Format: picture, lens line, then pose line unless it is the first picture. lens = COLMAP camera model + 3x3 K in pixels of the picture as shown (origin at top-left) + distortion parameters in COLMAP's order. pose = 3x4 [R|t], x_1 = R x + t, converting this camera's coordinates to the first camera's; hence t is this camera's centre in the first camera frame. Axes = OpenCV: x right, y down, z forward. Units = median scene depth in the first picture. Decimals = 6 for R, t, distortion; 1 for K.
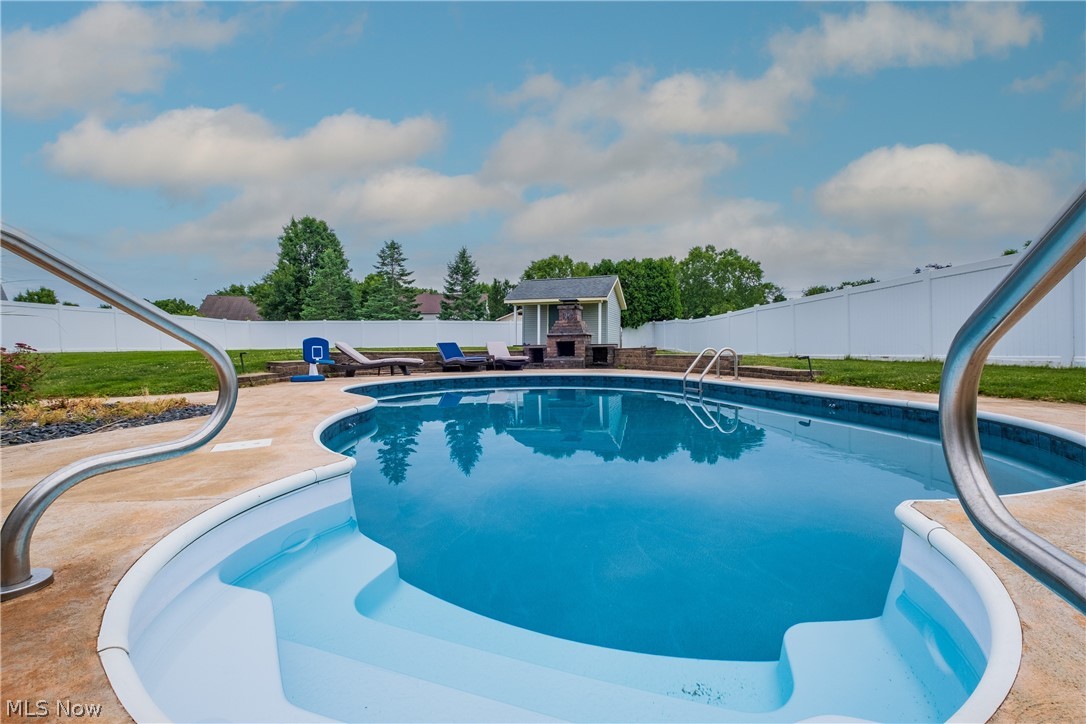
lens RADIAL K [[467.5, 0, 547.6], [0, 467.5, 359.9], [0, 0, 1]] dist [0.014711, -0.002829]
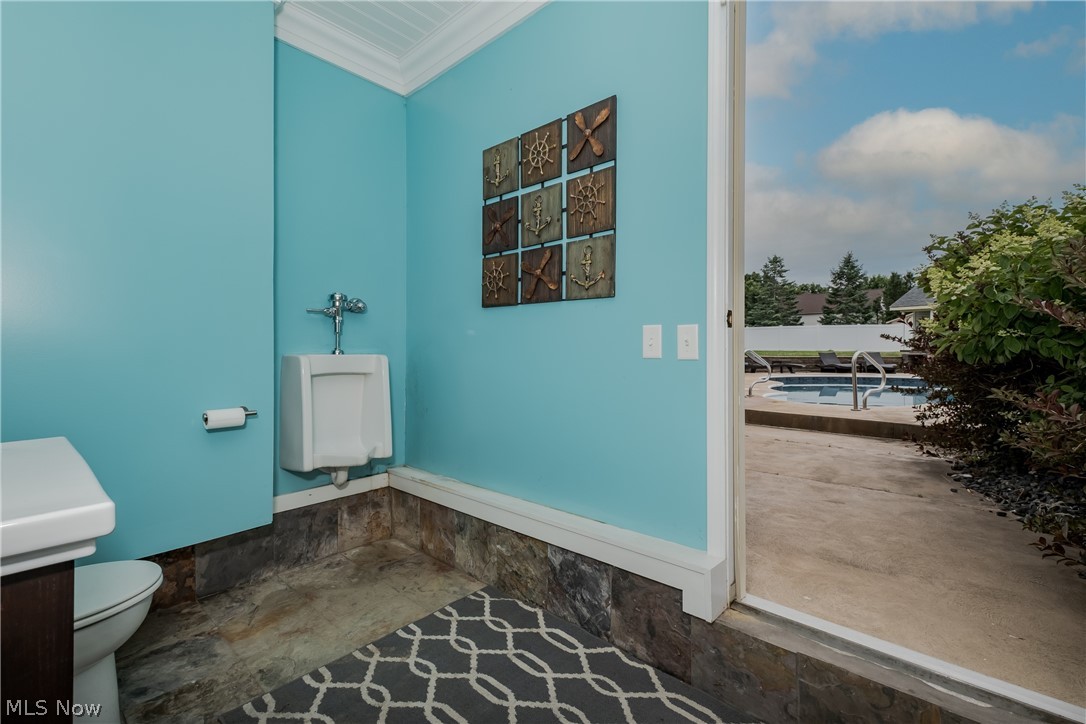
lens RADIAL K [[467.5, 0, 543.0], [0, 467.5, 348.3], [0, 0, 1]] dist [0.014711, -0.002829]
pose [[0.722413, 0.007774, -0.691418, 0.054157], [-0.022257, 0.999680, -0.012015, -0.003831], [0.691104, 0.024069, 0.722355, -0.217226]]
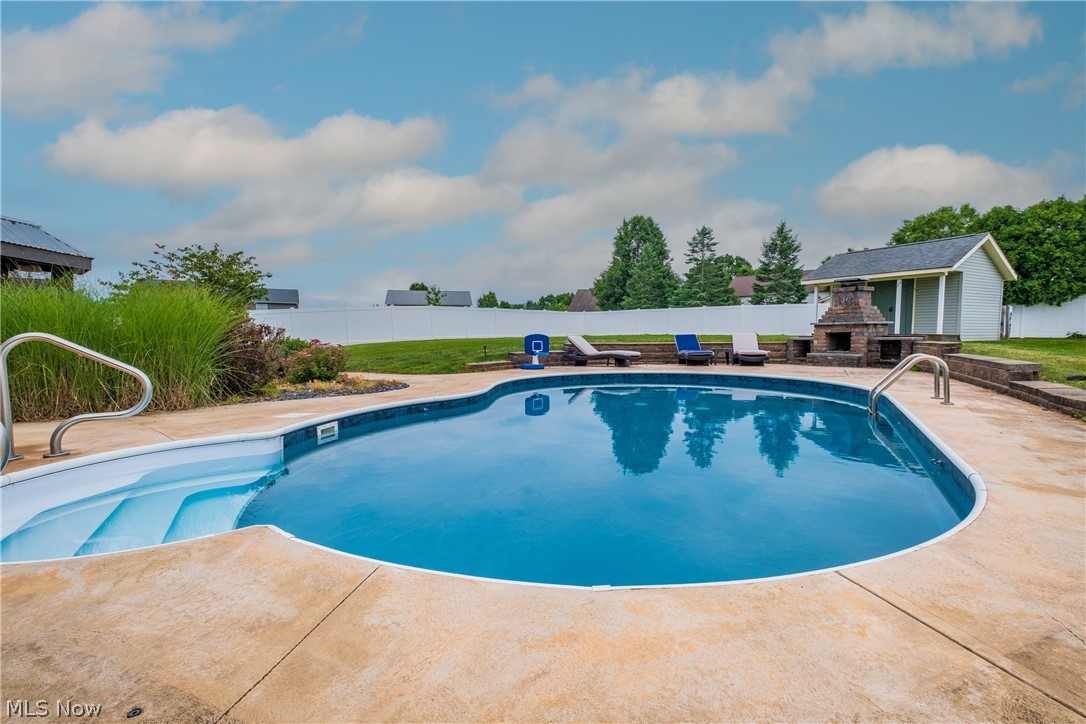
lens RADIAL K [[467.5, 0, 542.1], [0, 467.5, 356.7], [0, 0, 1]] dist [0.014711, -0.002829]
pose [[0.739993, 0.035911, -0.671655, 0.099746], [-0.014903, 0.999204, 0.037004, -0.009665], [0.672450, -0.017373, 0.739939, 0.026339]]
